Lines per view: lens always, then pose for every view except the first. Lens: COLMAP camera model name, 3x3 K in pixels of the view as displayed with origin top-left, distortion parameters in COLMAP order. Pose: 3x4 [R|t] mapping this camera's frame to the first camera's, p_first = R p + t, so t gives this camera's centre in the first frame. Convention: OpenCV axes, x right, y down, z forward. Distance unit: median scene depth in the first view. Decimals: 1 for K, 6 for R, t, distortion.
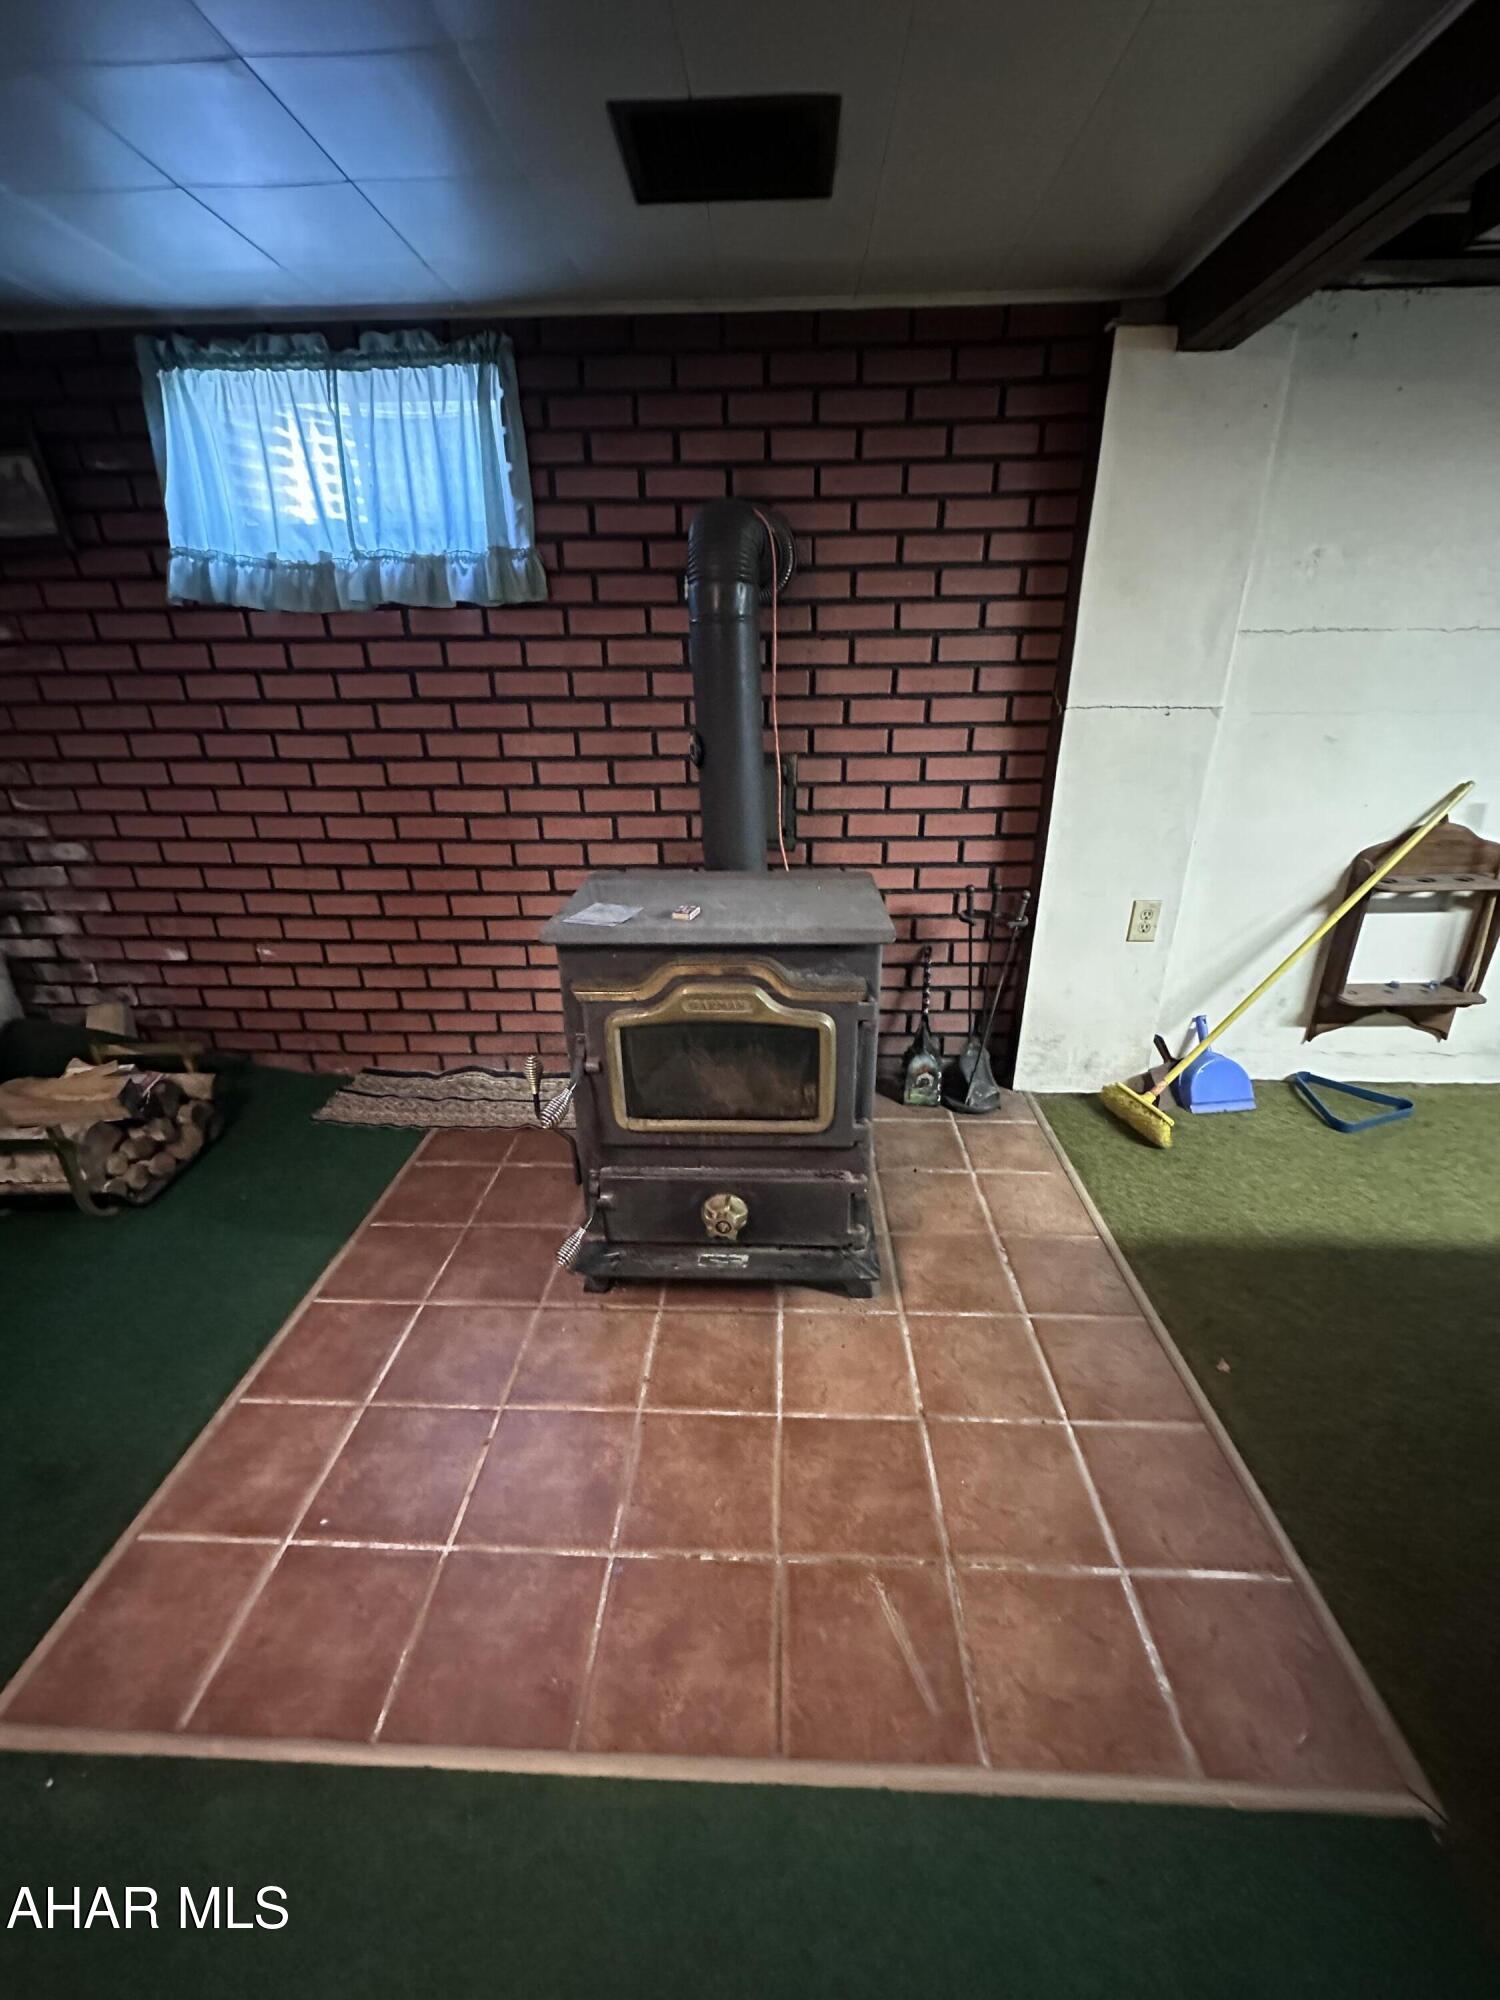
lens RADIAL K [[792.8, 0, 750.0], [0, 792.8, 1000.0], [0, 0, 1]] dist [-0.002736, -0.000259]
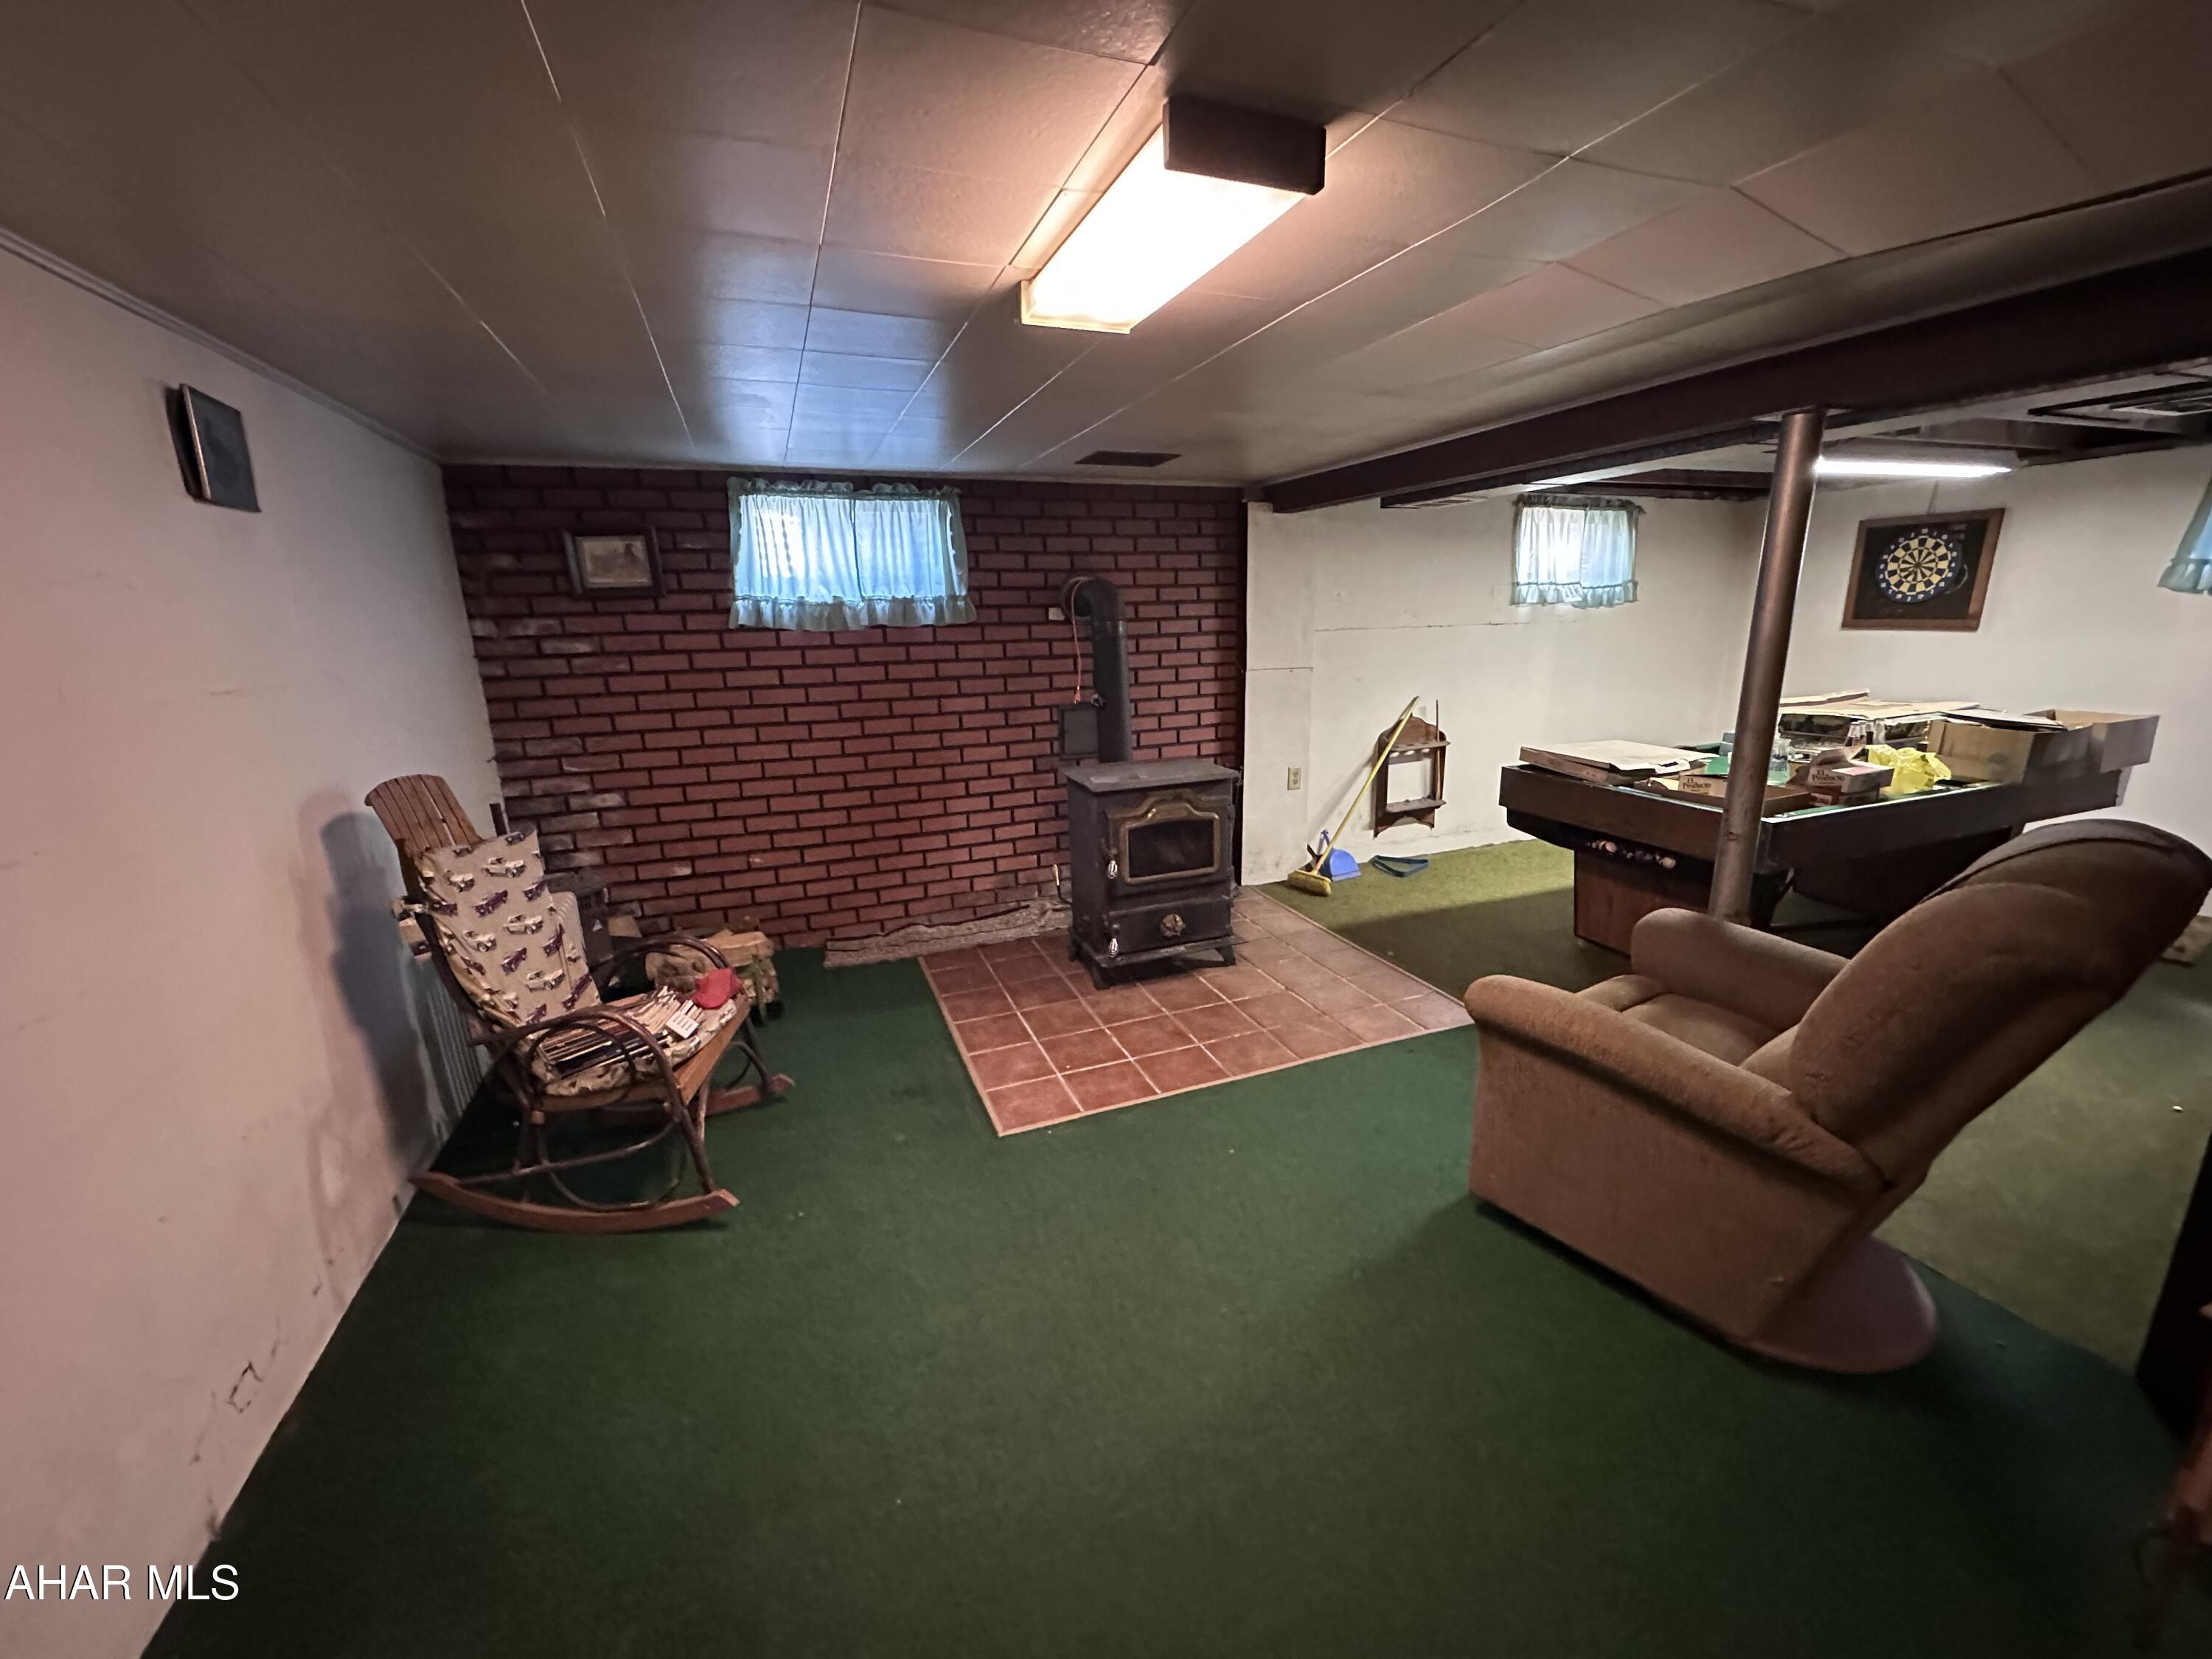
lens RADIAL K [[876.8, 0, 1107.1], [0, 876.8, 836.0], [0, 0, 1]] dist [-0.002736, -0.000259]
pose [[0.917393, -0.110885, 0.382223, -0.721377], [0.166567, 0.979217, -0.115710, 0.201996], [-0.361449, 0.169818, 0.916797, -0.715512]]
